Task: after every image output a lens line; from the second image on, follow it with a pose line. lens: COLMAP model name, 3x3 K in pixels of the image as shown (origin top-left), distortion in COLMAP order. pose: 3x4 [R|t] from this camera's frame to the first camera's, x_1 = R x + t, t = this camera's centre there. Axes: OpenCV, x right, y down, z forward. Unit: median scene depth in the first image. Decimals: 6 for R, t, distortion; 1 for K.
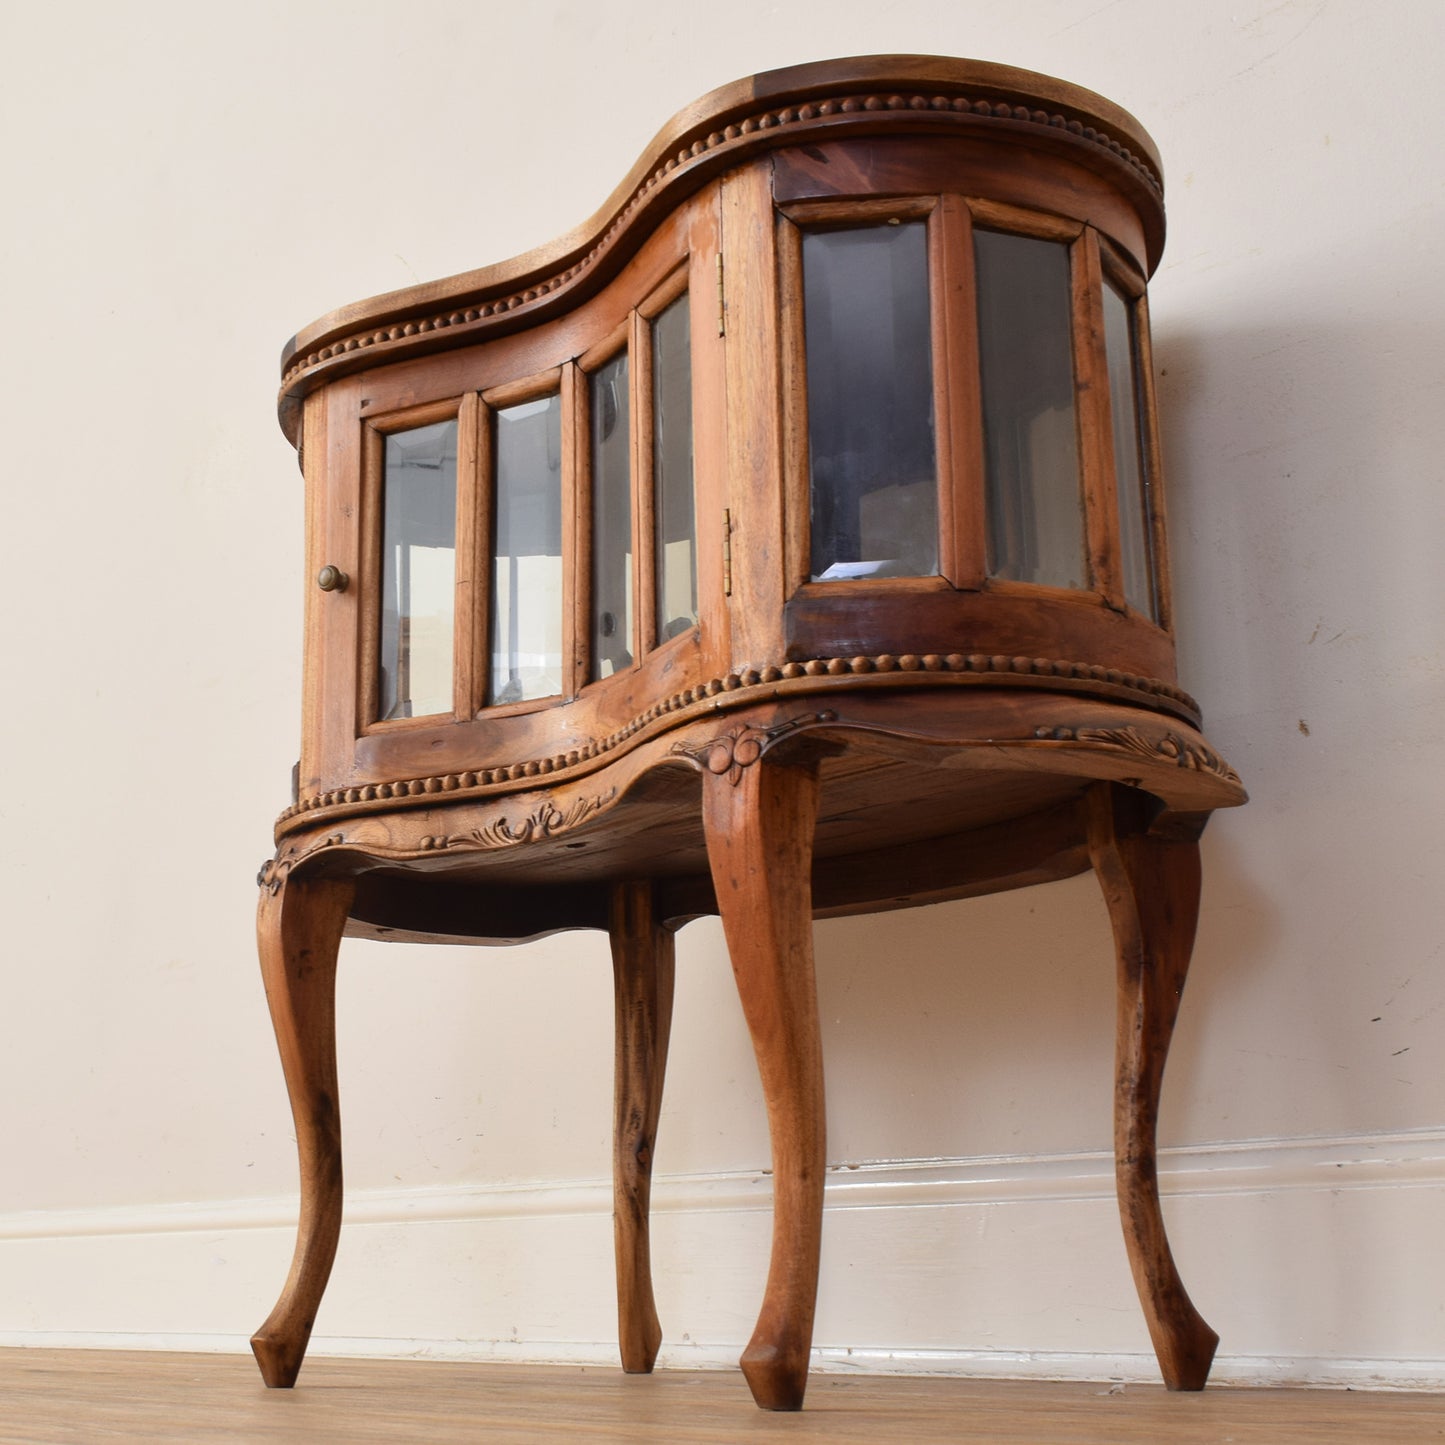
lens RADIAL K [[2245.2, 0, 584.3], [0, 2245.2, 873.9], [0, 0, 1]] dist [-0.018964, -0.058629]
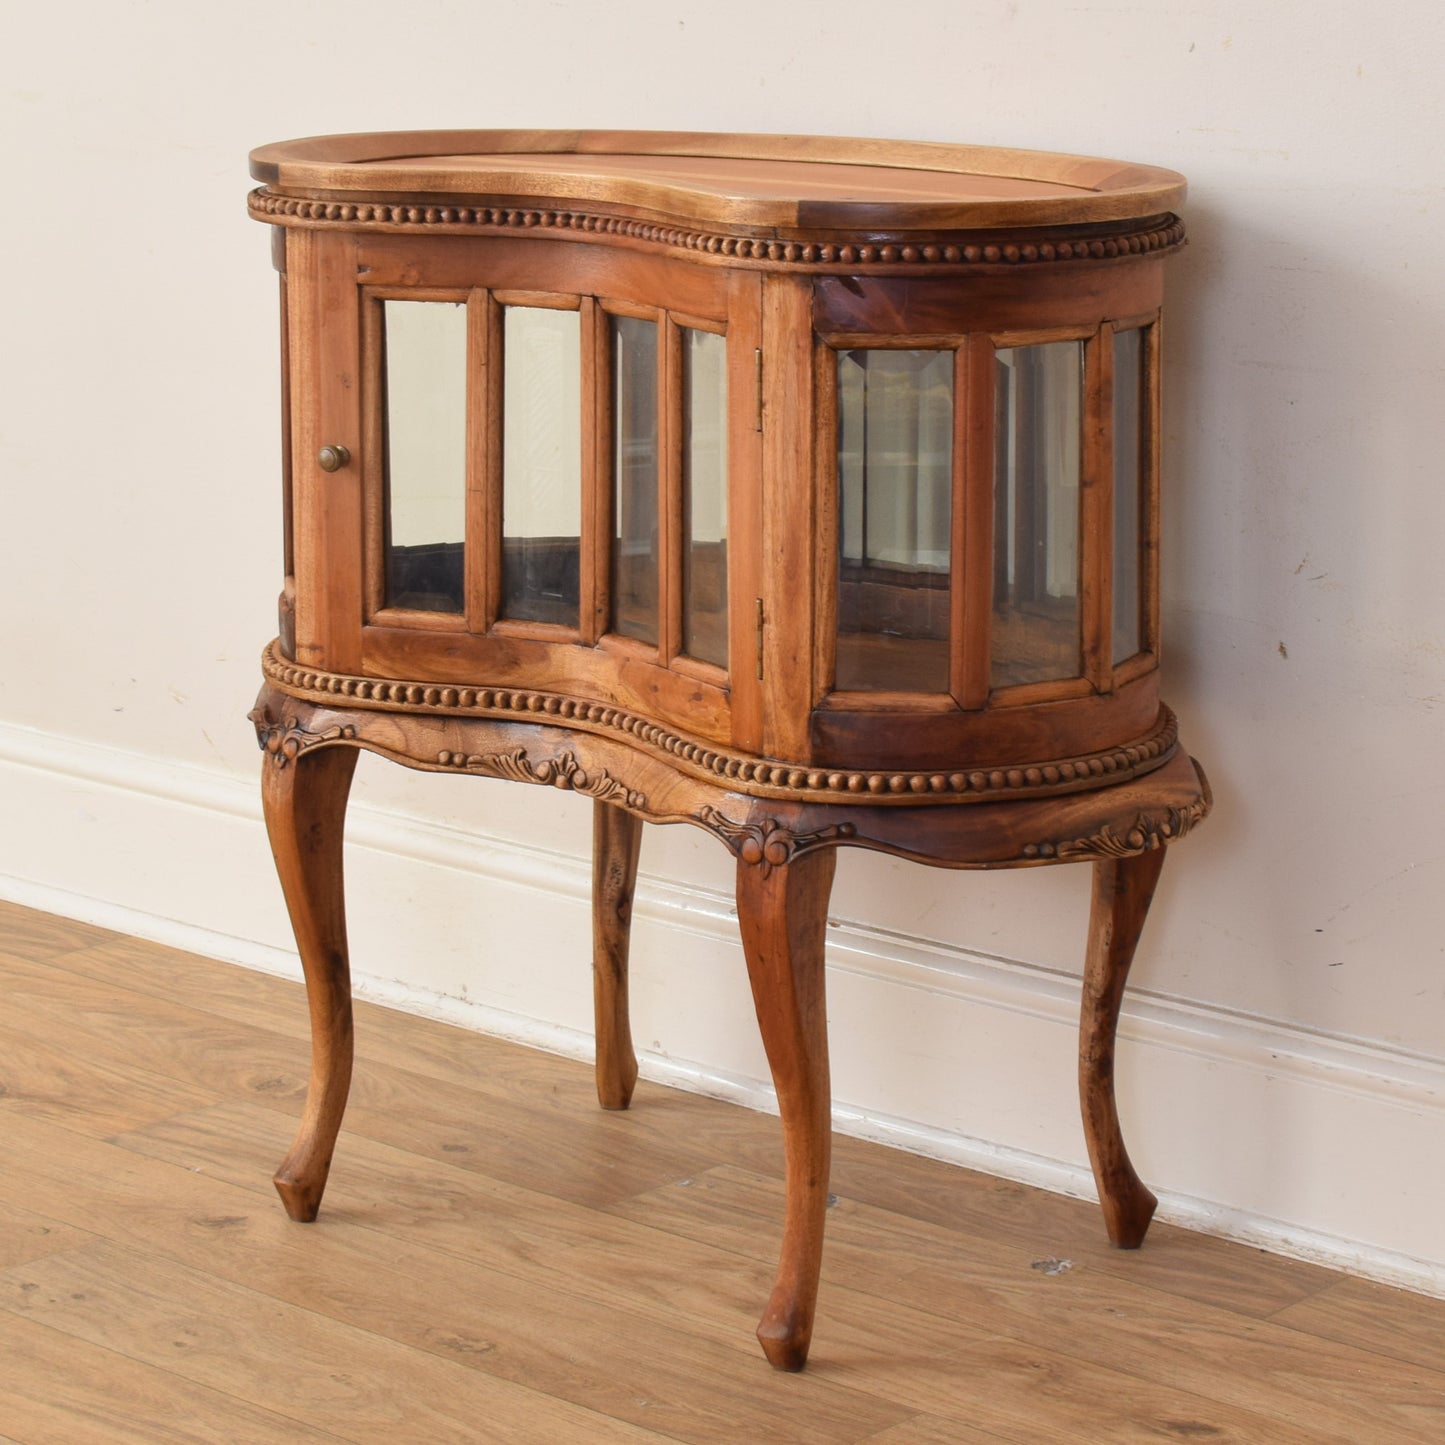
lens RADIAL K [[4174.6, 0, 836.1], [0, 4174.6, 649.1], [0, 0, 1]] dist [-0.022274, -0.112927]
pose [[0.989518, -0.015516, 0.143571, -0.176239], [-0.040082, 0.925636, 0.376287, -0.832137], [-0.138733, -0.378097, 0.915312, -0.802772]]
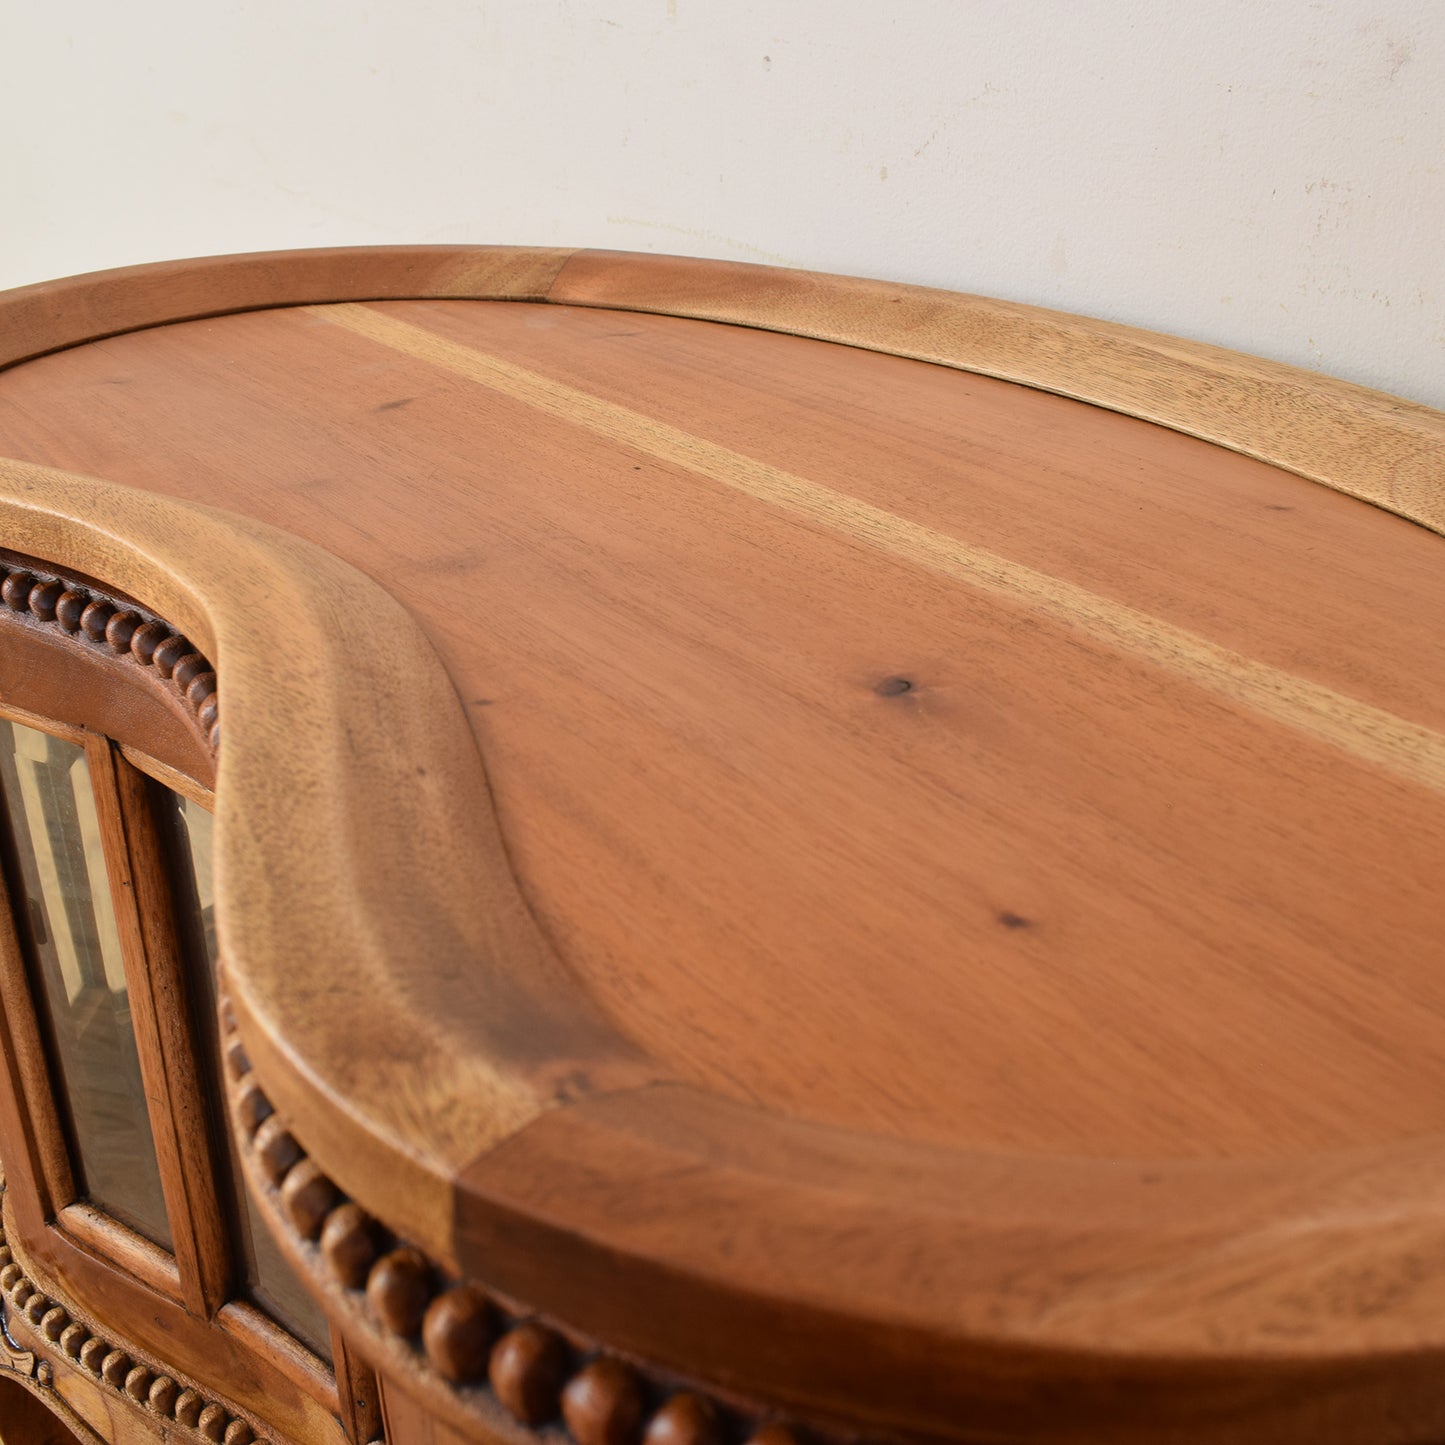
lens RADIAL K [[1662.8, 0, 722.5], [0, 1662.8, 722.5], [0, 0, 1]] dist [-0.020834, 0.007555]
pose [[0.996423, 0.038724, -0.075117, 0.102955], [0.014916, 0.794305, 0.607336, -0.450612], [0.083184, -0.606283, 0.790886, 0.838309]]
